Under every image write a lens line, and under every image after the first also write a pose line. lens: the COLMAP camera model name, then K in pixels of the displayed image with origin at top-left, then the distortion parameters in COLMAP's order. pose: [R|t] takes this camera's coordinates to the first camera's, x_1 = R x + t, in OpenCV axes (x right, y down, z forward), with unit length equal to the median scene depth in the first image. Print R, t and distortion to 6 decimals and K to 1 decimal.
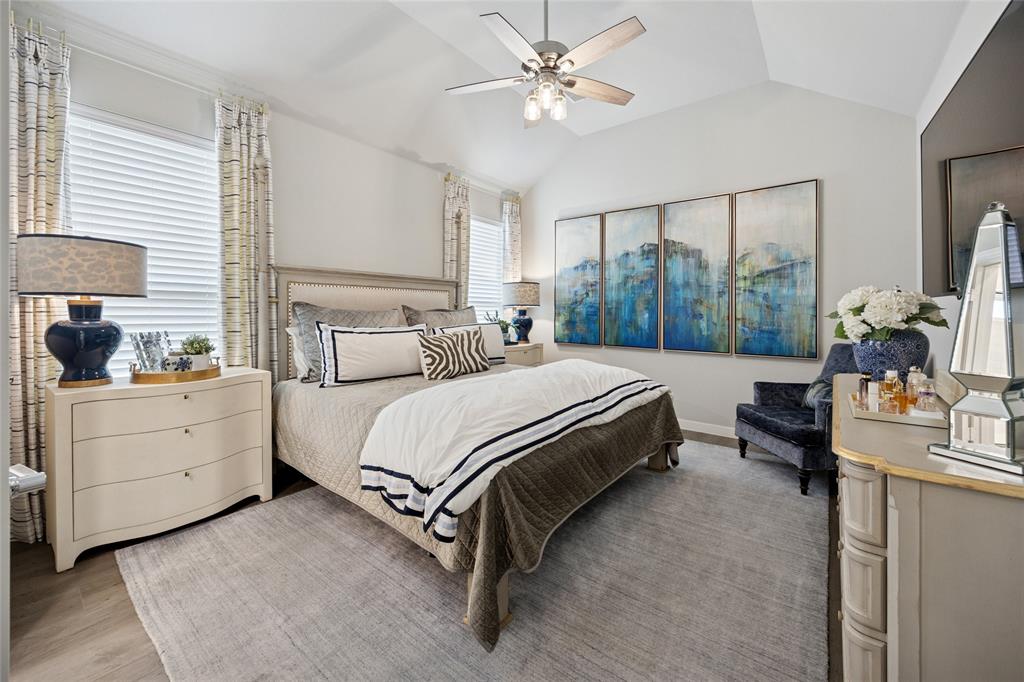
lens RADIAL K [[396.5, 0, 512.1], [0, 396.5, 314.8], [0, 0, 1]] dist [-0.041744, -0.000004]
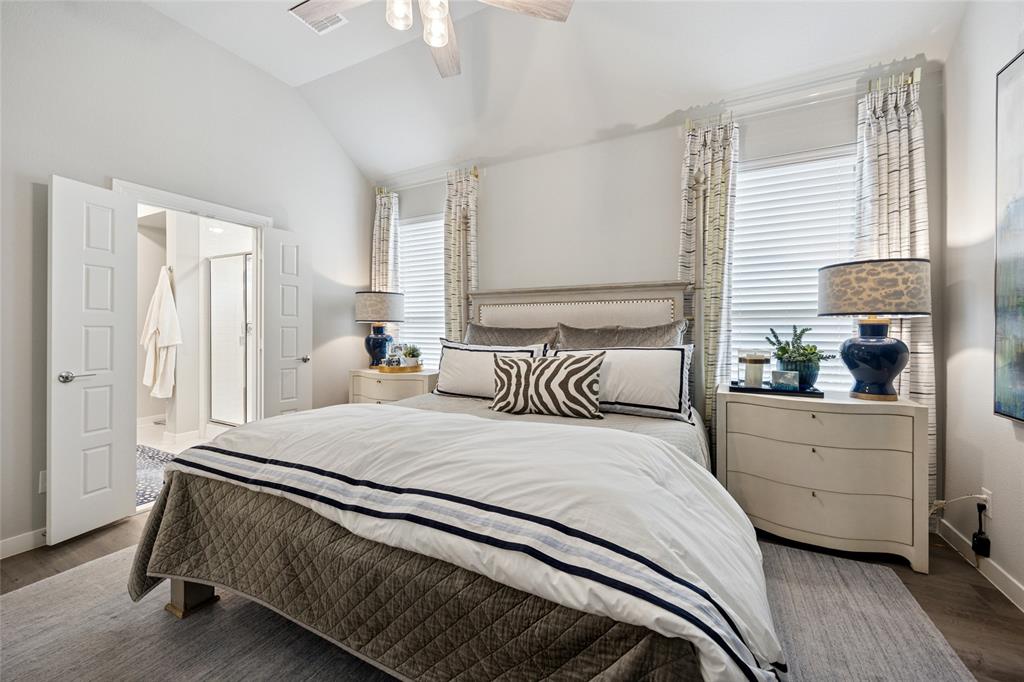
lens RADIAL K [[398.0, 0, 511.2], [0, 398.0, 321.2], [0, 0, 1]] dist [0.014214, 0.000012]
pose [[0.196923, -0.021754, -0.980178, 0.594136], [-0.004081, 0.999727, -0.023008, -0.005933], [0.980410, 0.008530, 0.196780, 0.785988]]
